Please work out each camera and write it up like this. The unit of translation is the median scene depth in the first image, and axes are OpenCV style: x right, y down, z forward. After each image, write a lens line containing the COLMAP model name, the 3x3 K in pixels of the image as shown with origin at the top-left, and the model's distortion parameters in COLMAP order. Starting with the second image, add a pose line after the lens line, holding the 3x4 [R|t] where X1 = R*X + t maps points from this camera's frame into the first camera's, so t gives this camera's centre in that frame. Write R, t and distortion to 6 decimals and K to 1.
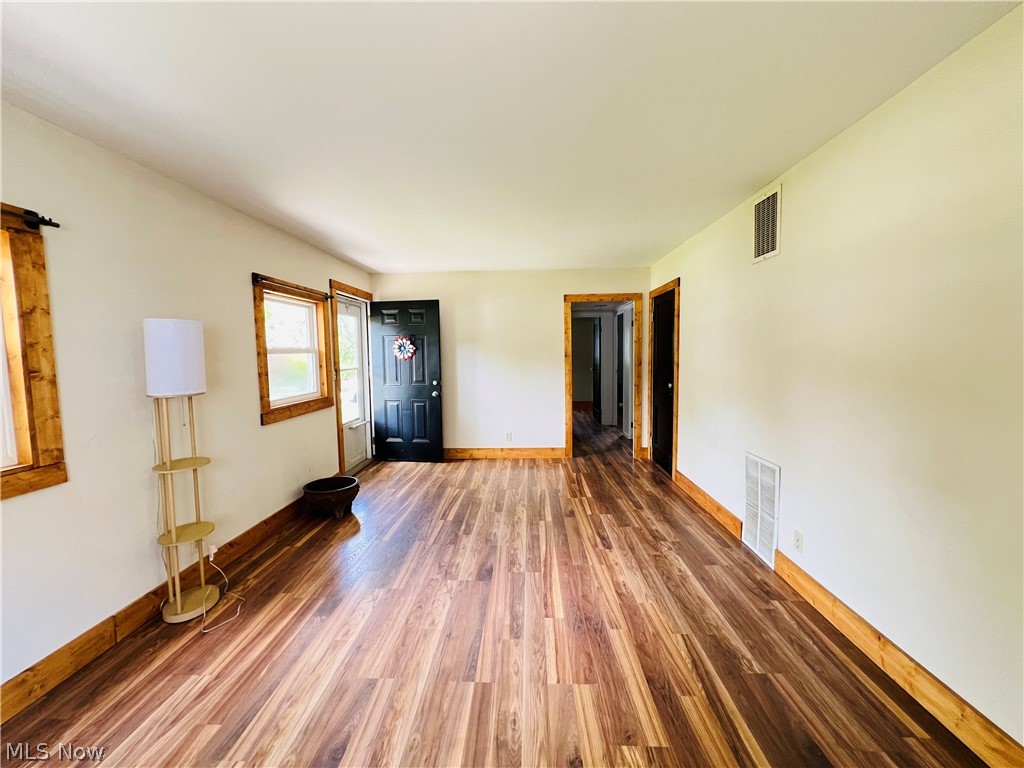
lens RADIAL K [[407.9, 0, 514.6], [0, 407.9, 381.8], [0, 0, 1]] dist [-0.002145, 0.000546]
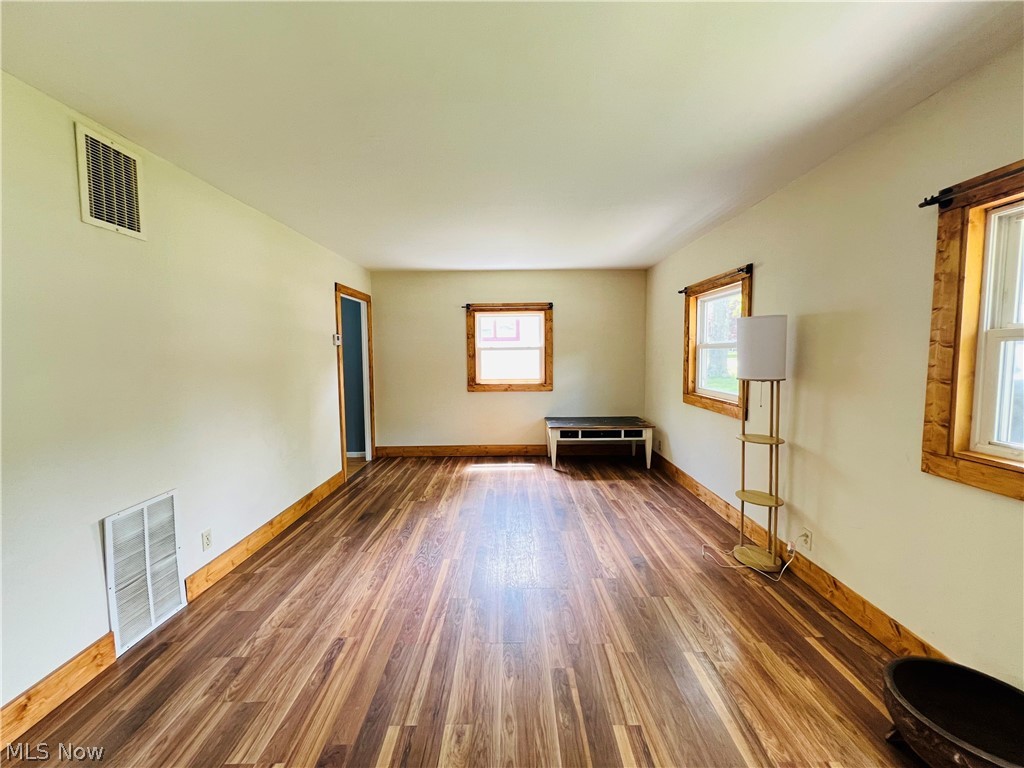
lens RADIAL K [[407.9, 0, 515.9], [0, 407.9, 380.6], [0, 0, 1]] dist [-0.002145, 0.000546]
pose [[-0.998443, 0.029814, -0.047149, -0.051297], [0.022813, 0.989515, 0.142614, -0.128591], [0.050906, 0.141317, -0.988655, 1.806289]]
